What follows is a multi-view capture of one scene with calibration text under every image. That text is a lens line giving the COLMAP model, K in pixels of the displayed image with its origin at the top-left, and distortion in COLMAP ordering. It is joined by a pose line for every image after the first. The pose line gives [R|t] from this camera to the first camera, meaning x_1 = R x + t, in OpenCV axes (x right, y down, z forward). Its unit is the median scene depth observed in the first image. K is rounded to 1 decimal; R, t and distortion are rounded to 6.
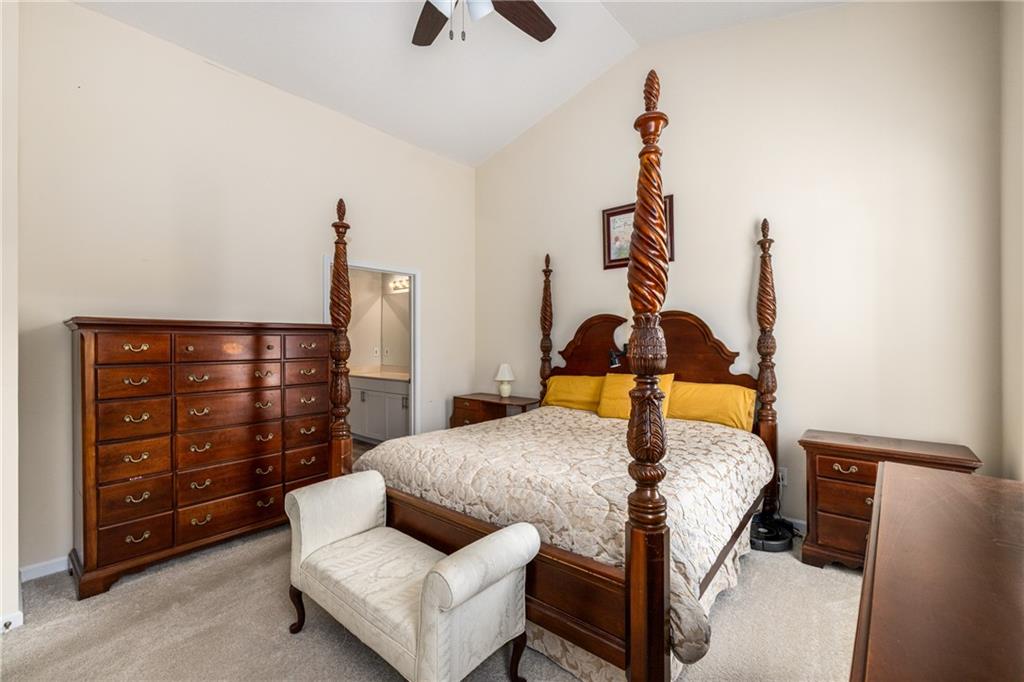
lens RADIAL K [[437.6, 0, 507.7], [0, 437.6, 337.6], [0, 0, 1]] dist [-0.002332, 0.000549]
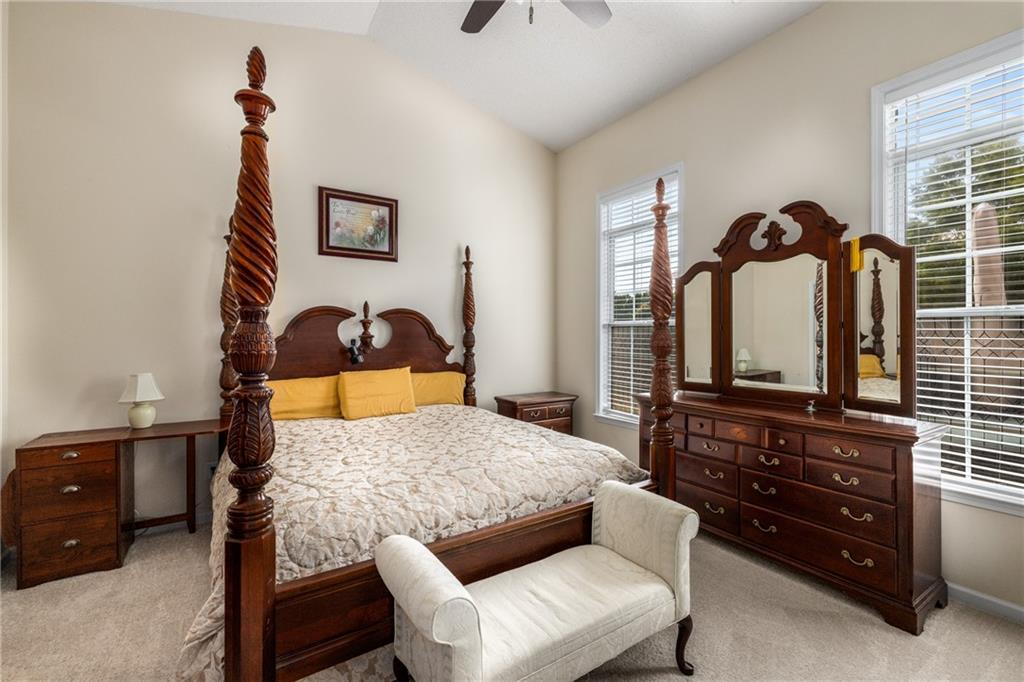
lens RADIAL K [[437.6, 0, 505.8], [0, 437.6, 340.8], [0, 0, 1]] dist [-0.002332, 0.000549]
pose [[0.272357, -0.002295, 0.962194, -0.650790], [-0.005041, 0.999980, 0.003812, 0.014120], [-0.962183, -0.005888, 0.272340, 0.503609]]
